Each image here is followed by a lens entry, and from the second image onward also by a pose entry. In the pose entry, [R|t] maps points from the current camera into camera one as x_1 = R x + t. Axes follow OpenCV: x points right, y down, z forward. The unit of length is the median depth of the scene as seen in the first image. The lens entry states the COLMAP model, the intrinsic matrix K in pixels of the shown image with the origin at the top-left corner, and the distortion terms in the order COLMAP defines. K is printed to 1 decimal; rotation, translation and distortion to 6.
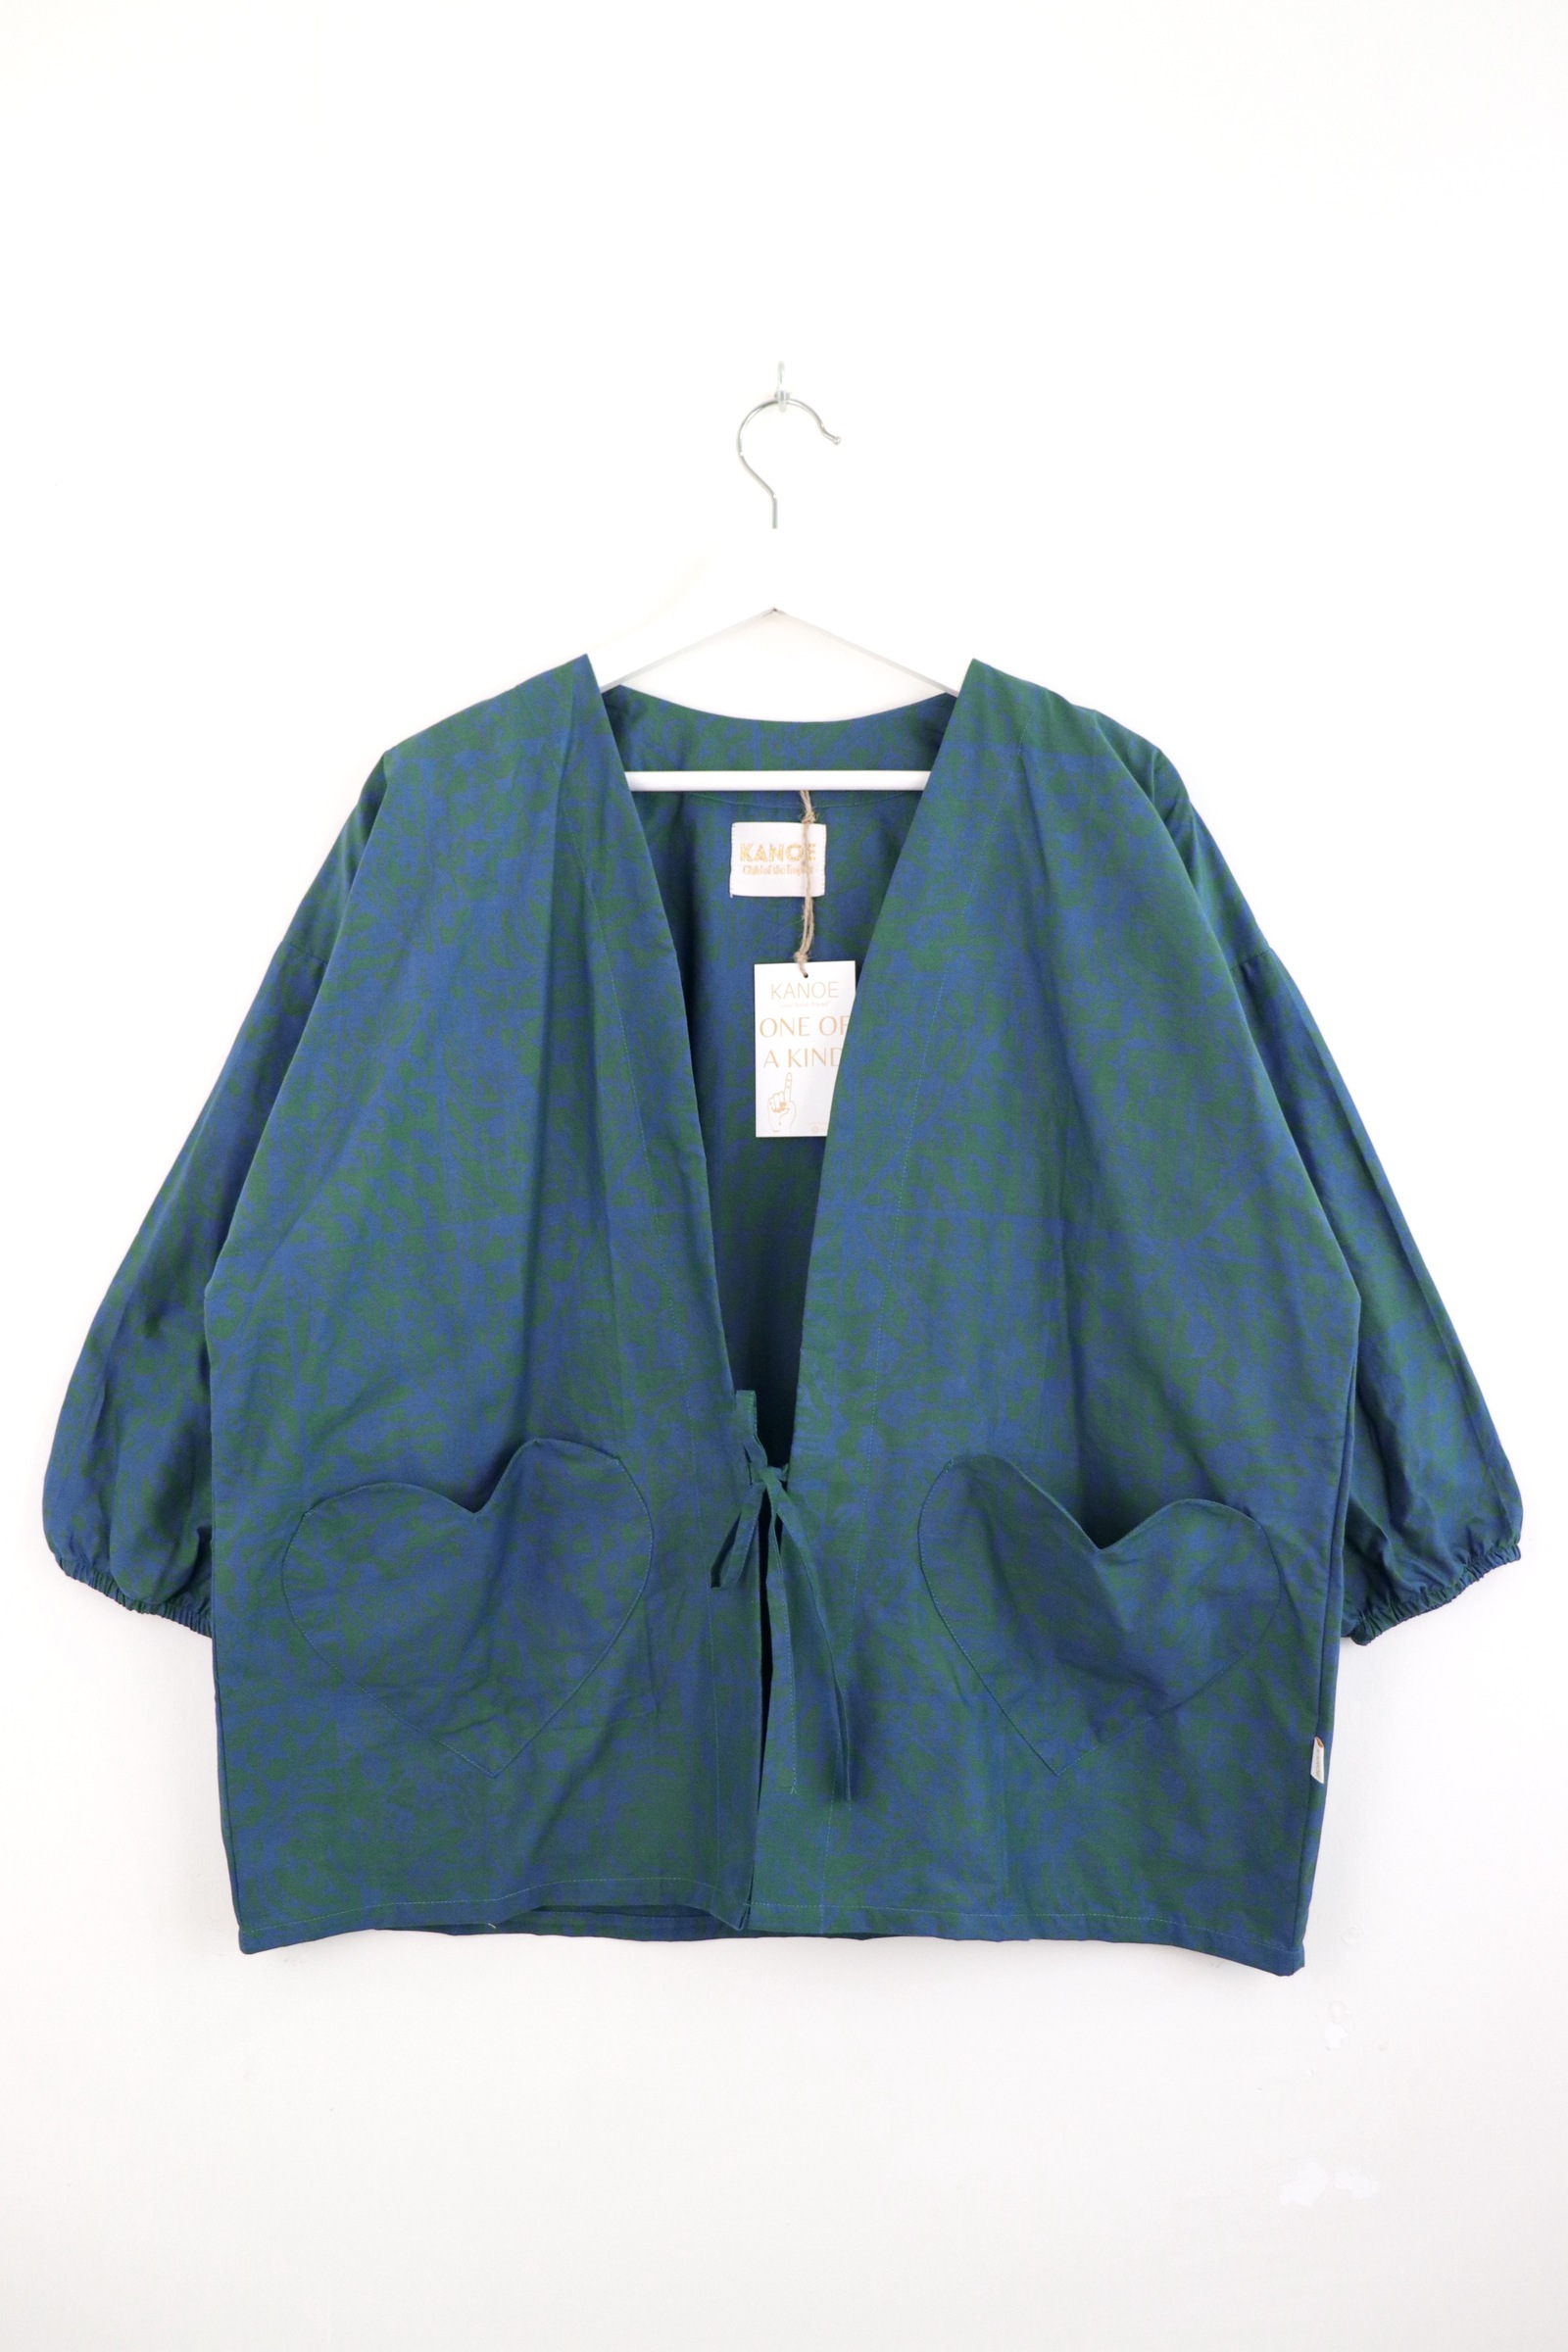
lens RADIAL K [[2123.0, 0, 729.5], [0, 2123.0, 1172.2], [0, 0, 1]] dist [-0.182777, 0.215179]
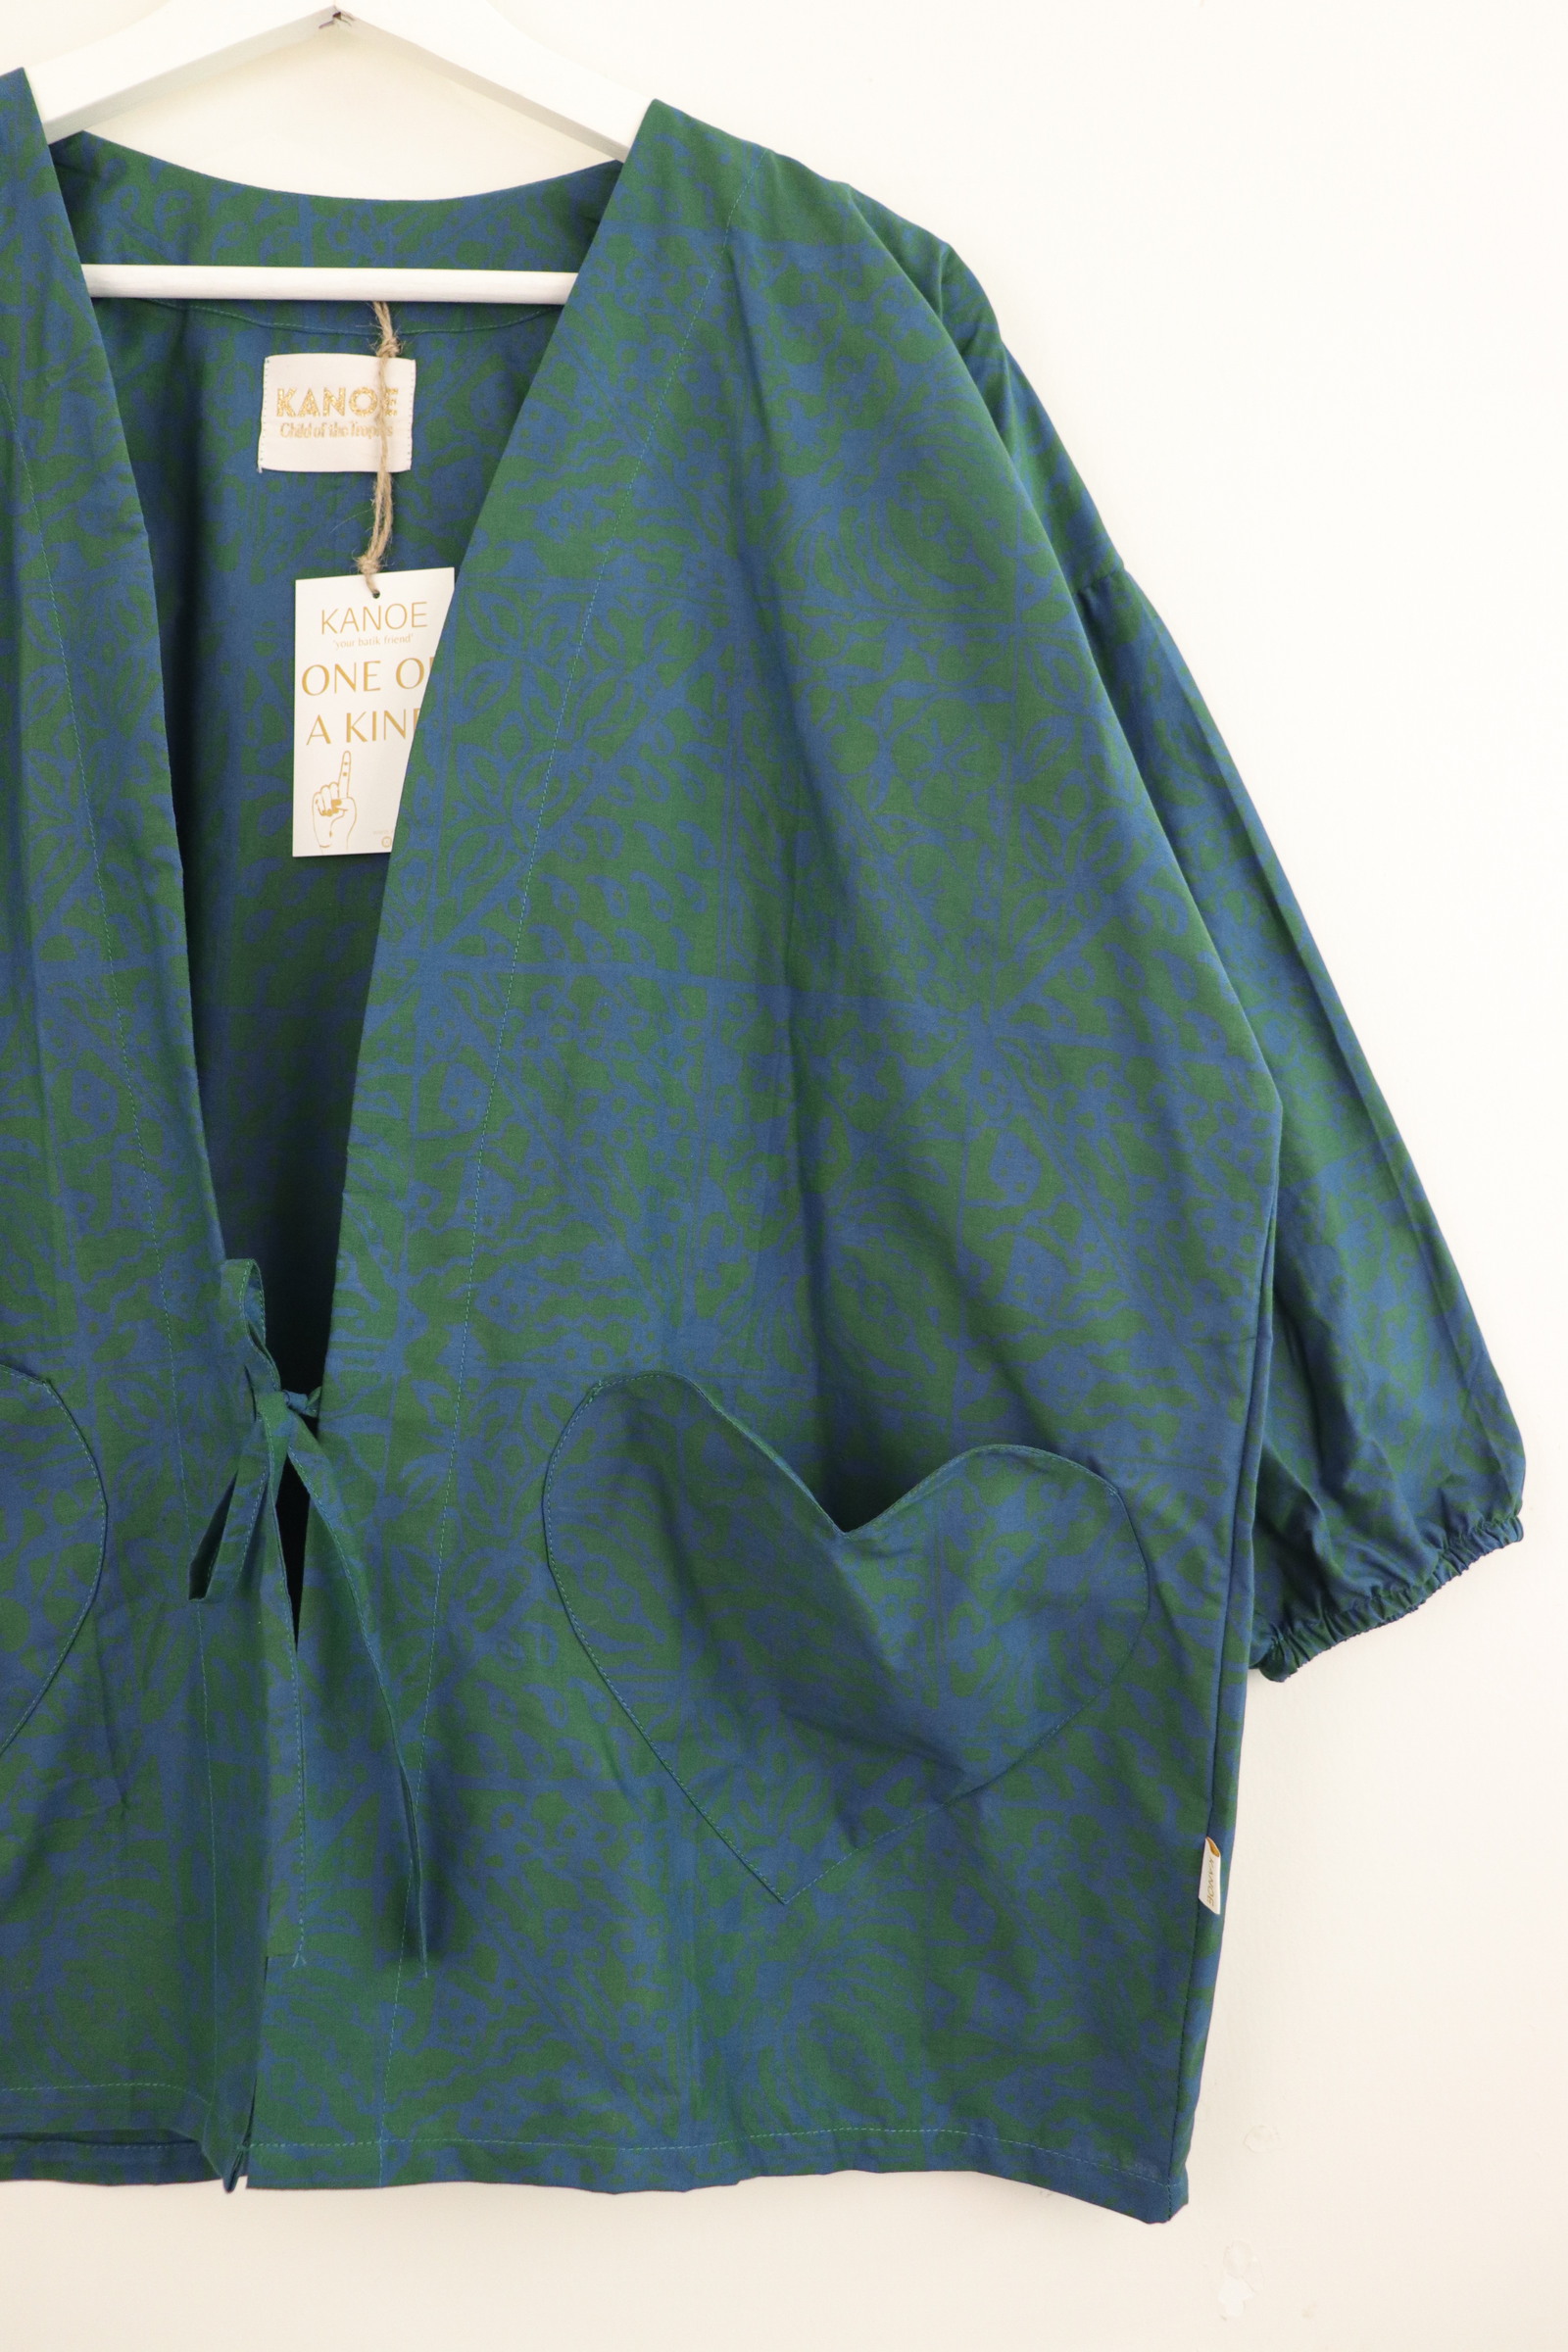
lens RADIAL K [[2065.1, 0, 784.0], [0, 2065.1, 1176.0], [0, 0, 1]] dist [-0.159406, 0.174652]
pose [[0.994879, 0.001958, 0.101052, 0.096842], [-0.002111, 0.999997, 0.001401, 0.076459], [-0.101049, -0.001607, 0.994880, 0.412945]]
